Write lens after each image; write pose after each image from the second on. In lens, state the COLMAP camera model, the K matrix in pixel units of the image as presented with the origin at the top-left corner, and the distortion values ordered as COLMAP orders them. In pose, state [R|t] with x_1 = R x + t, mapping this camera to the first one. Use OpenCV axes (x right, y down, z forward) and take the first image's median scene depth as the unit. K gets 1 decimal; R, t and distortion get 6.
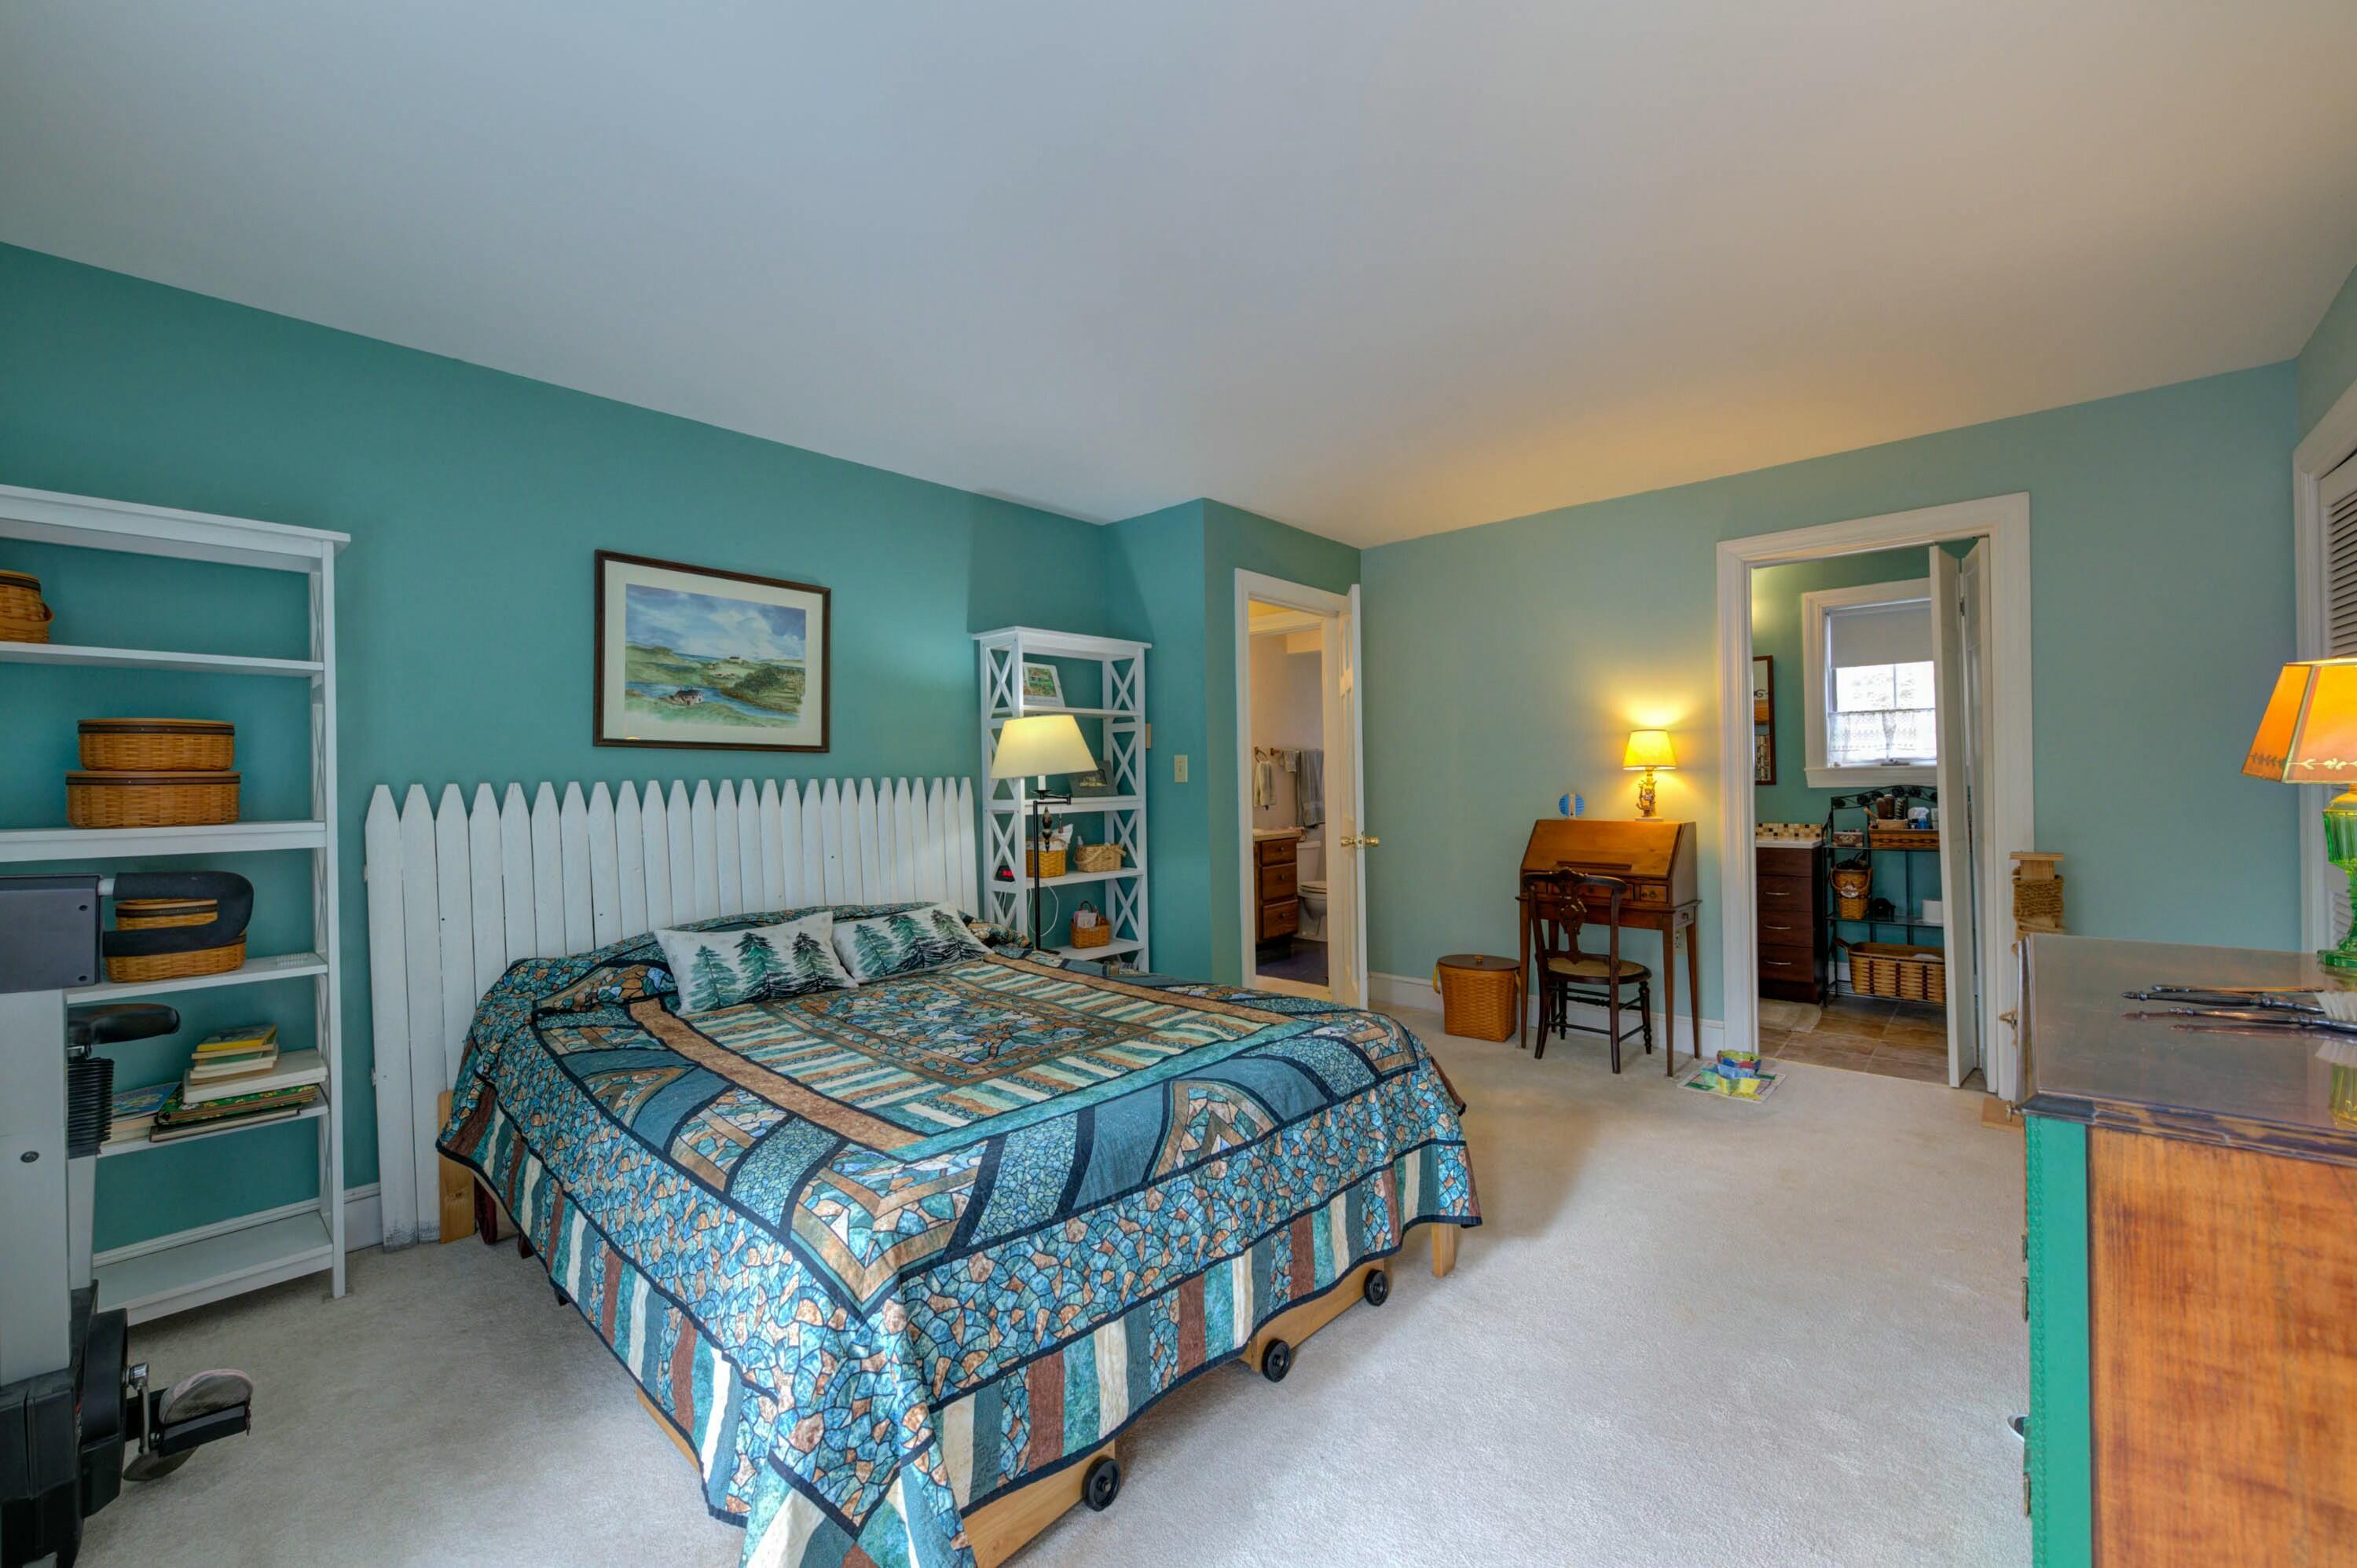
lens RADIAL K [[946.9, 0, 1177.2], [0, 946.9, 781.3], [0, 0, 1]] dist [-0.000140, -0.000003]
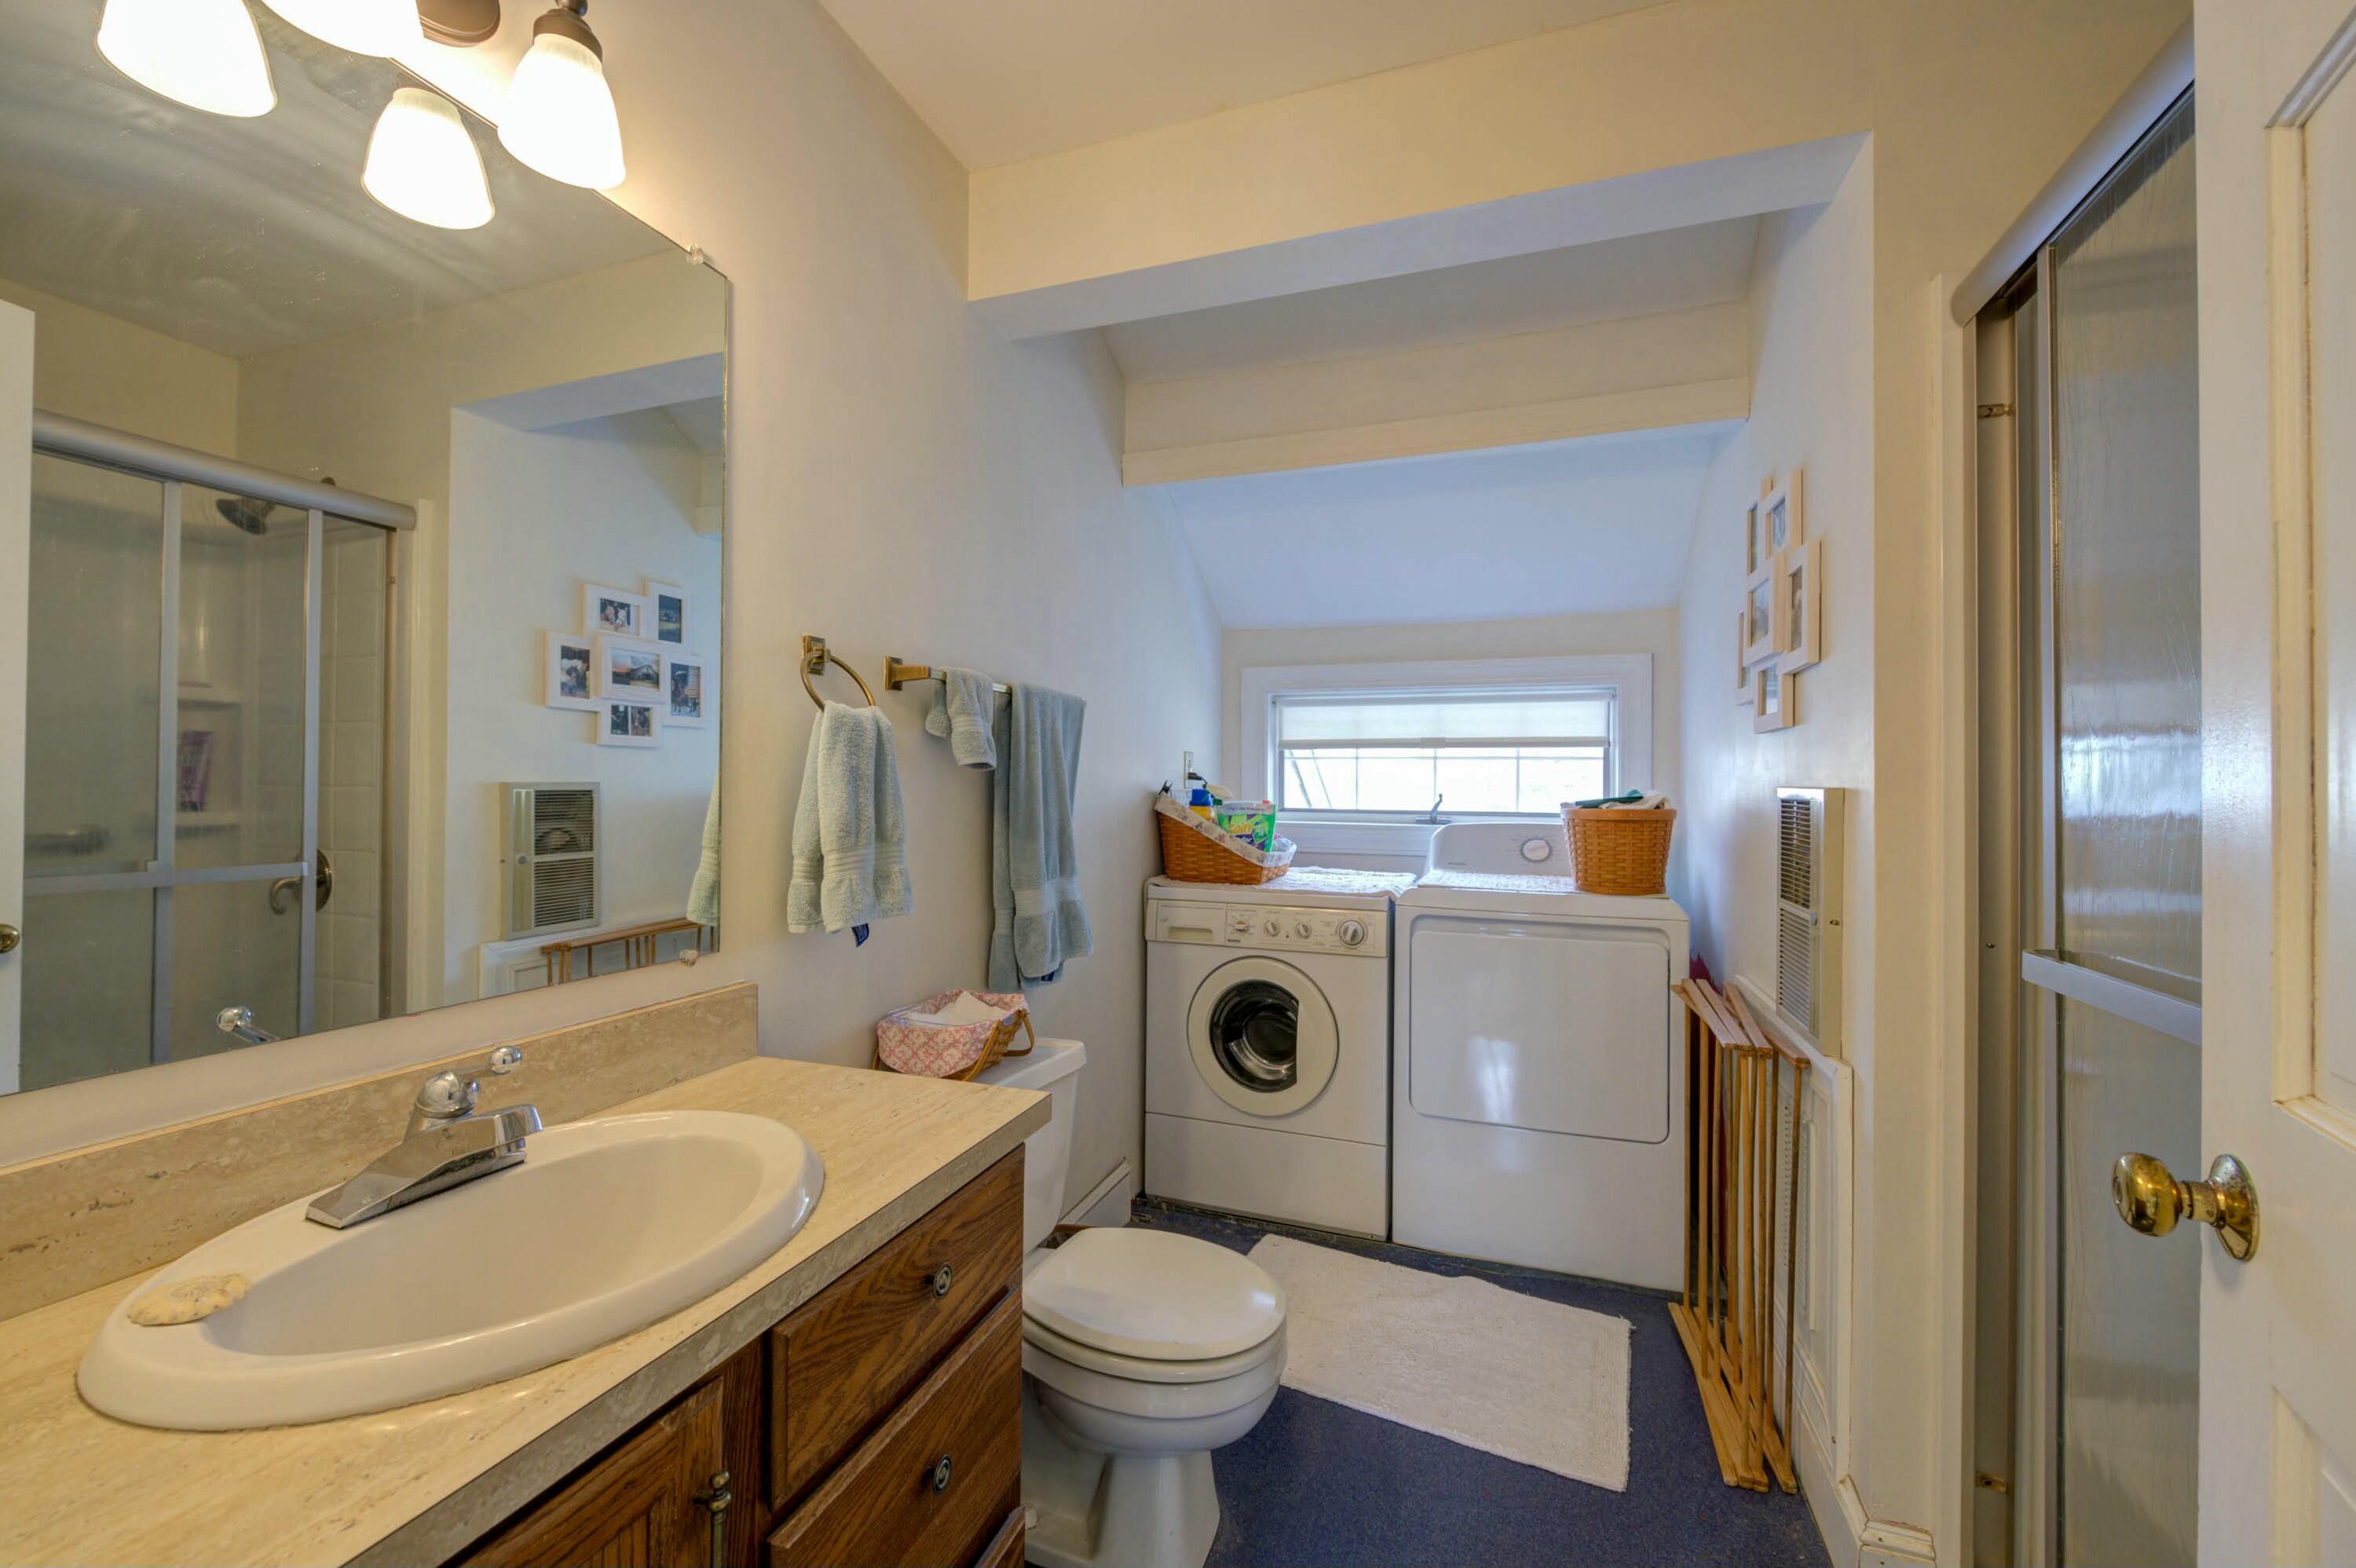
lens RADIAL K [[946.5, 0, 1175.5], [0, 946.5, 788.9], [0, 0, 1]] dist [-0.000140, -0.000003]
pose [[0.927485, 0.017815, 0.373436, 0.078542], [-0.013737, 0.999813, -0.013577, -0.001577], [-0.373608, 0.007463, 0.927557, 0.764221]]
